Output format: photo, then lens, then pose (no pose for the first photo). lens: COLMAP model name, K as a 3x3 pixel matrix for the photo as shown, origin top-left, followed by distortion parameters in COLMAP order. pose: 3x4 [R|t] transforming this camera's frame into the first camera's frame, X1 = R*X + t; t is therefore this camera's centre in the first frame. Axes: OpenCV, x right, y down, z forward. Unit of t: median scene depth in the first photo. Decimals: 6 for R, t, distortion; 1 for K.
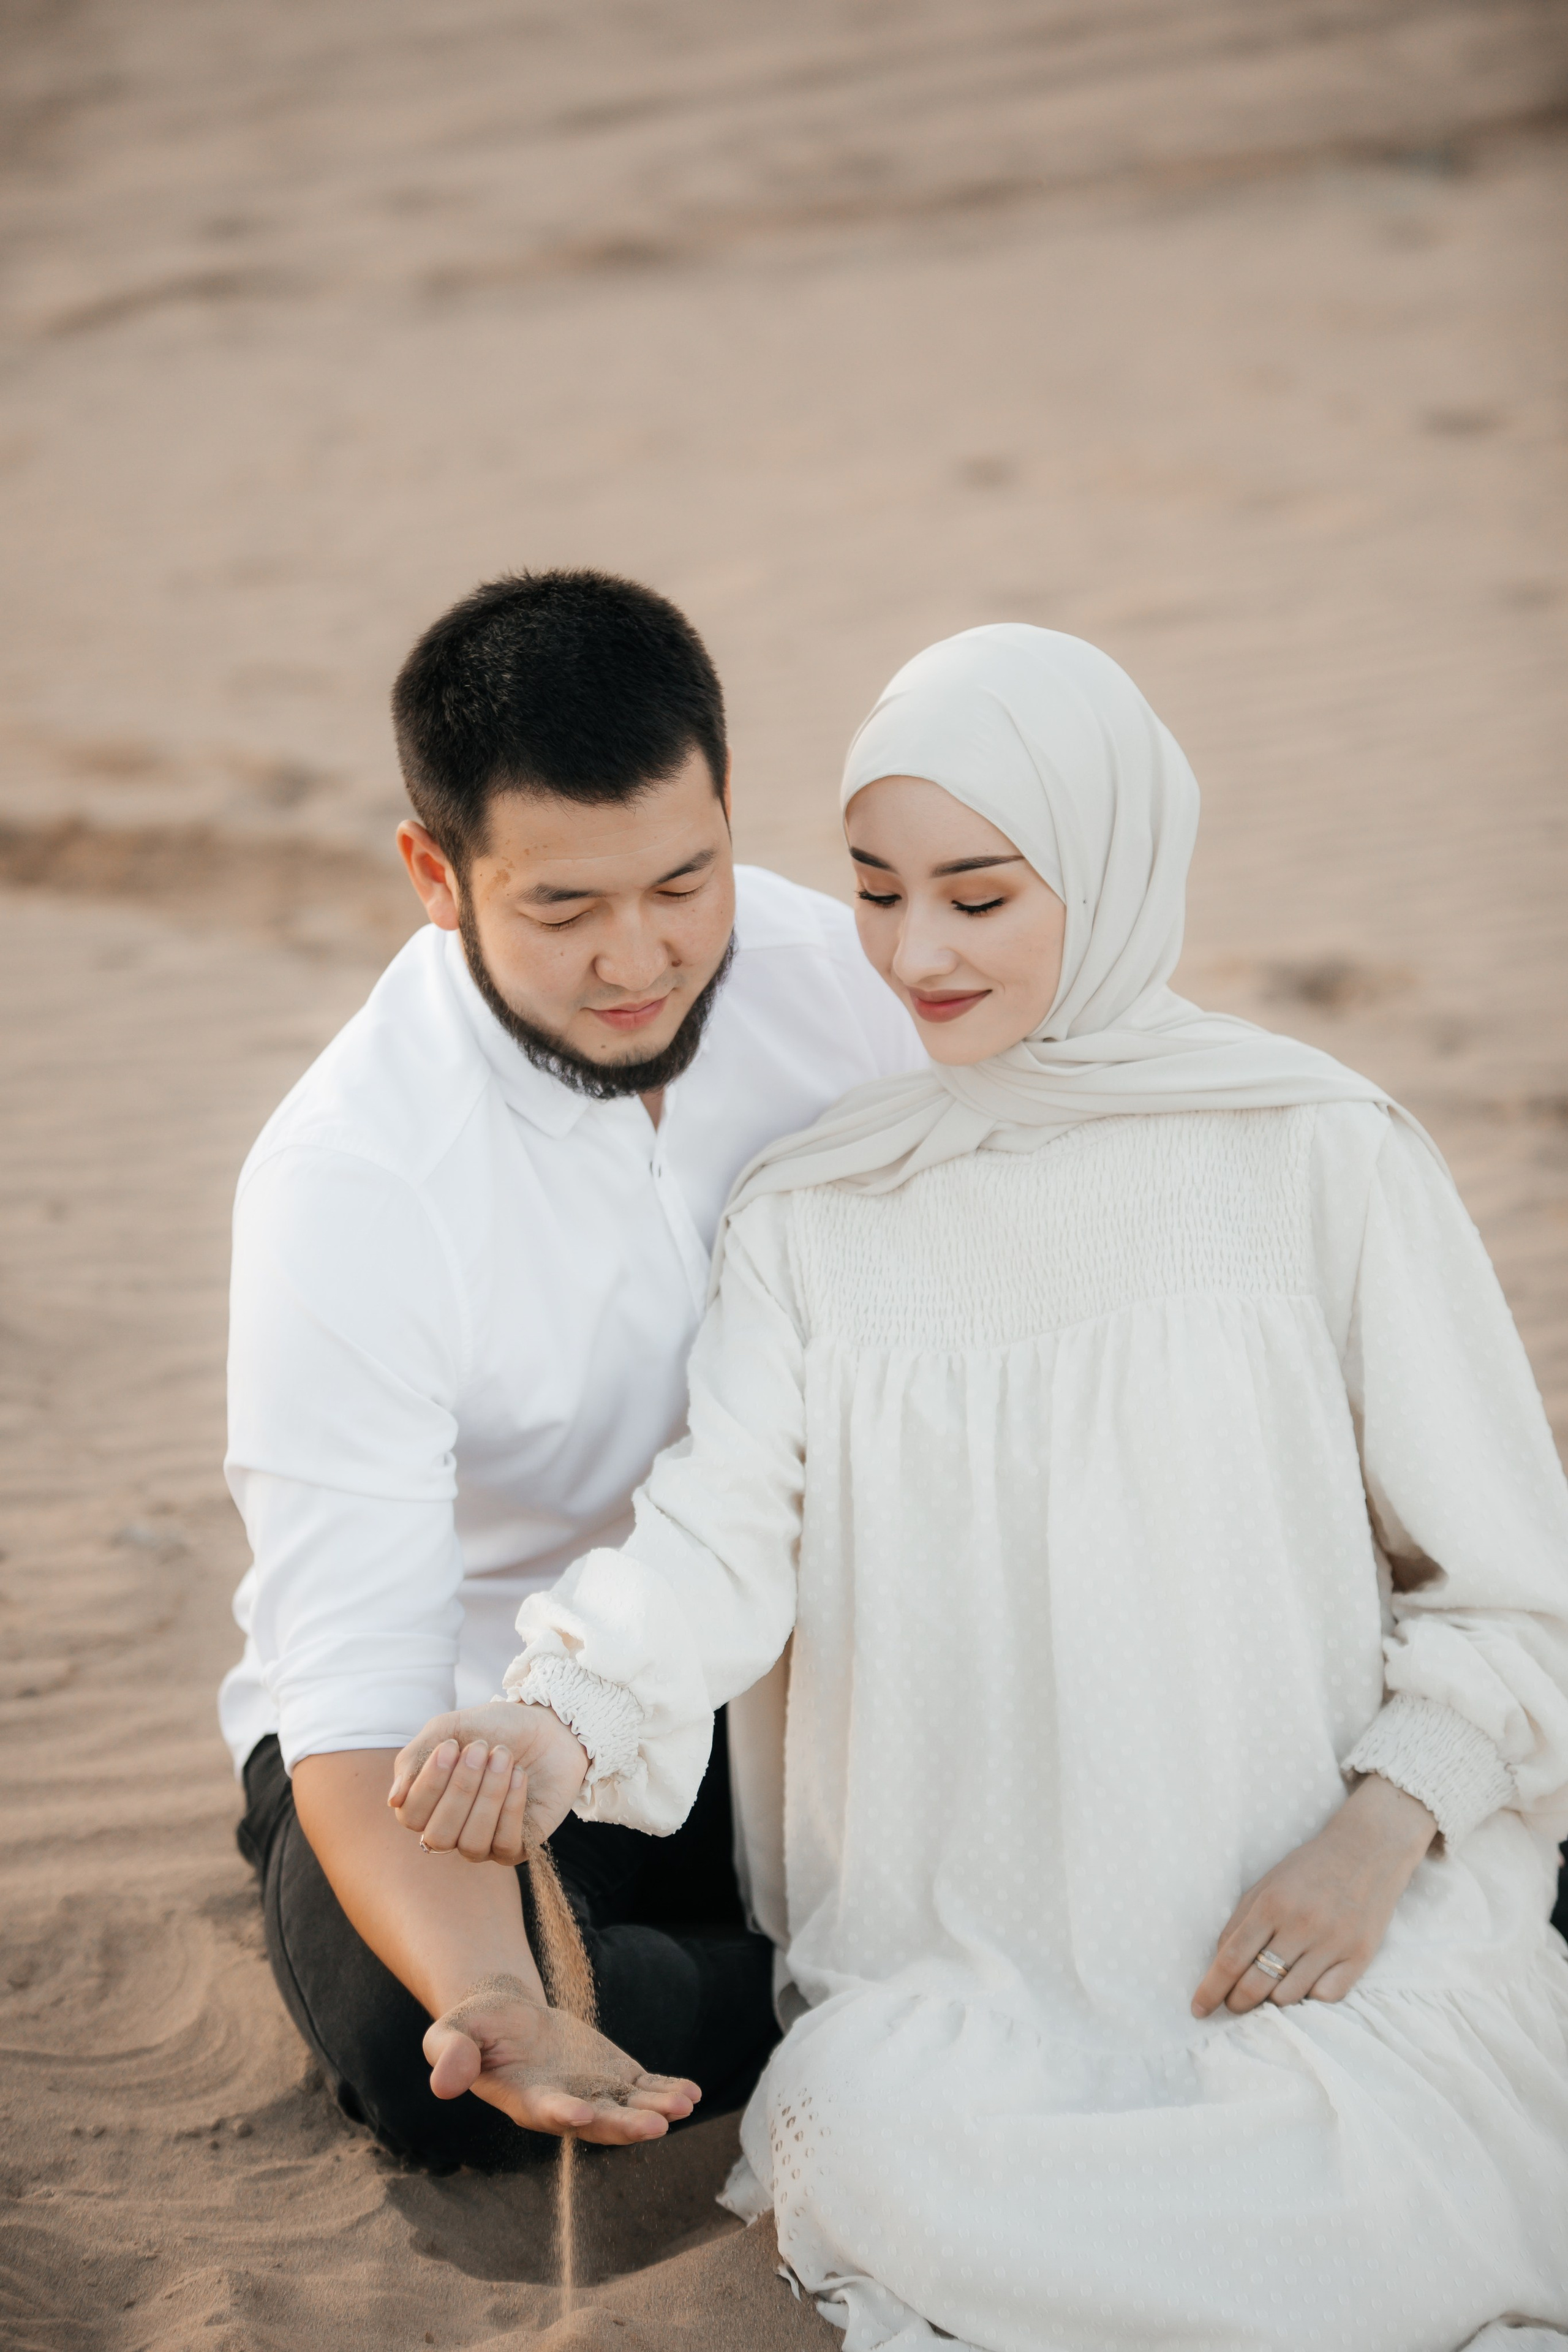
lens RADIAL K [[6780.9, 0, 752.7], [0, 6780.9, 1172.9], [0, 0, 1]] dist [0.140793, 1.403898]
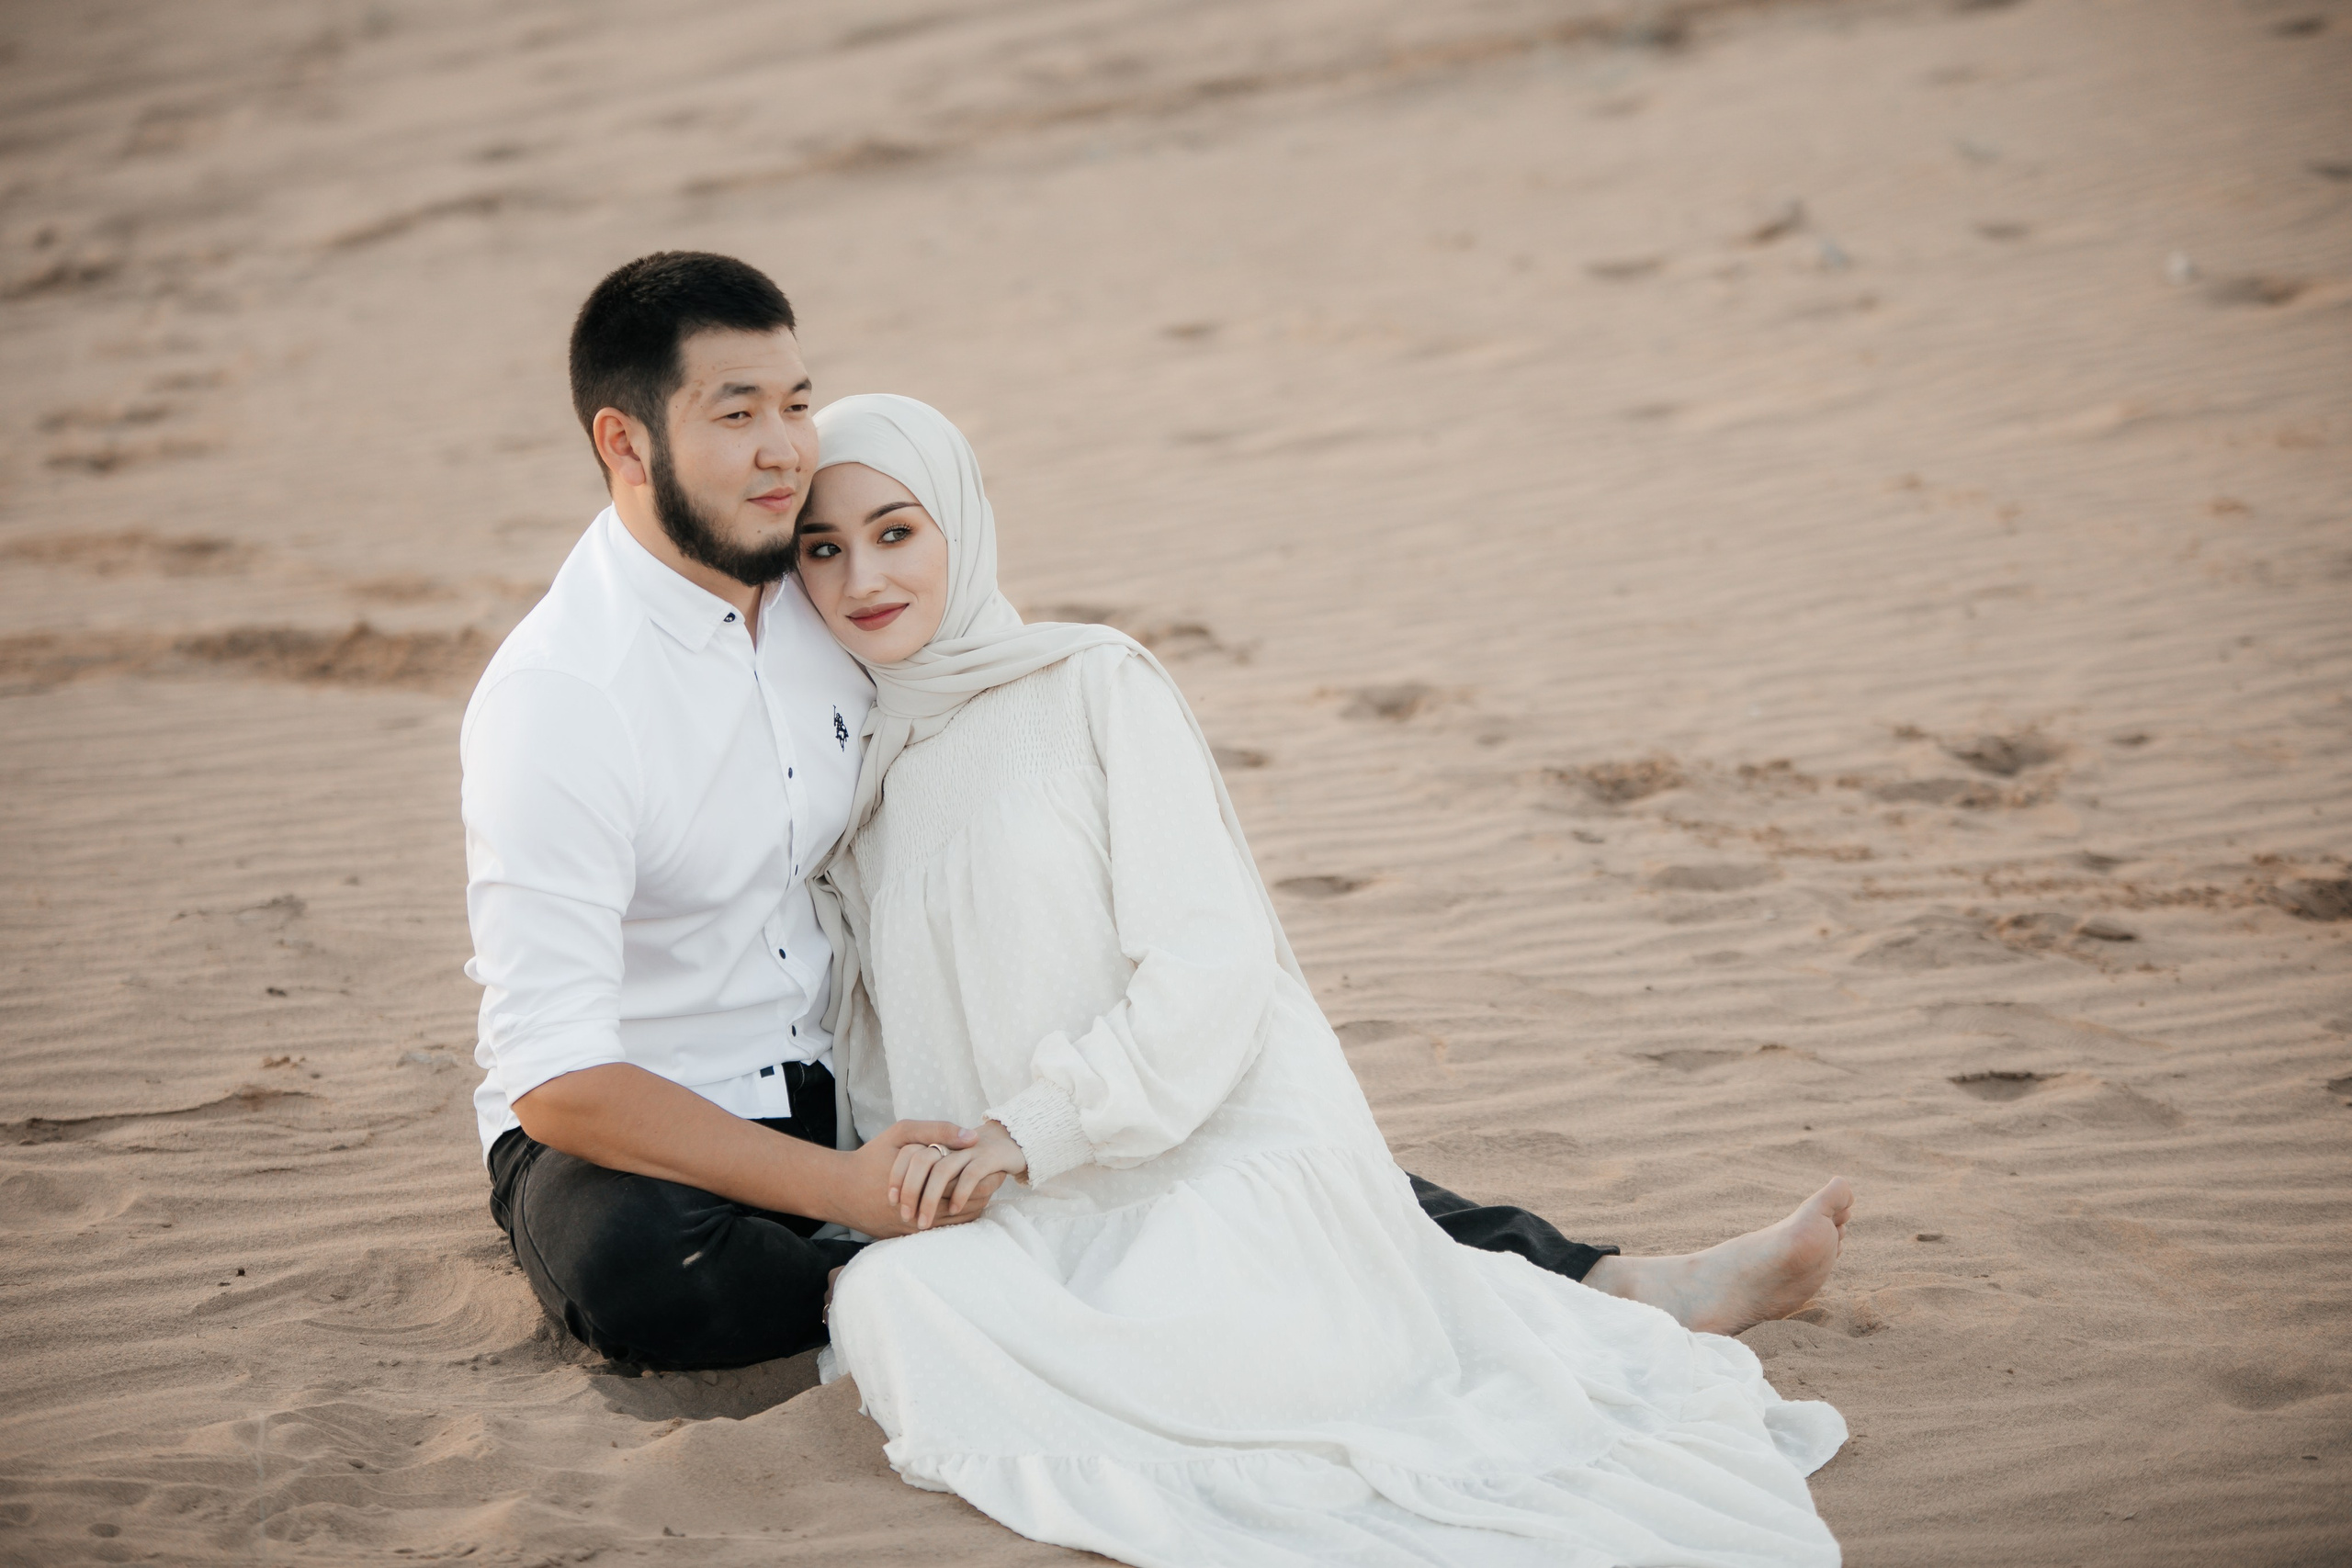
lens RADIAL K [[7654.3, 0, 1176.0], [0, 7654.3, 784.0], [0, 0, 1]] dist [0.382040, 0.967519]
pose [[0.999206, -0.039625, 0.004163, 0.067202], [0.039798, 0.997602, -0.056618, 0.109469], [-0.001910, 0.056739, 0.998387, -0.638202]]
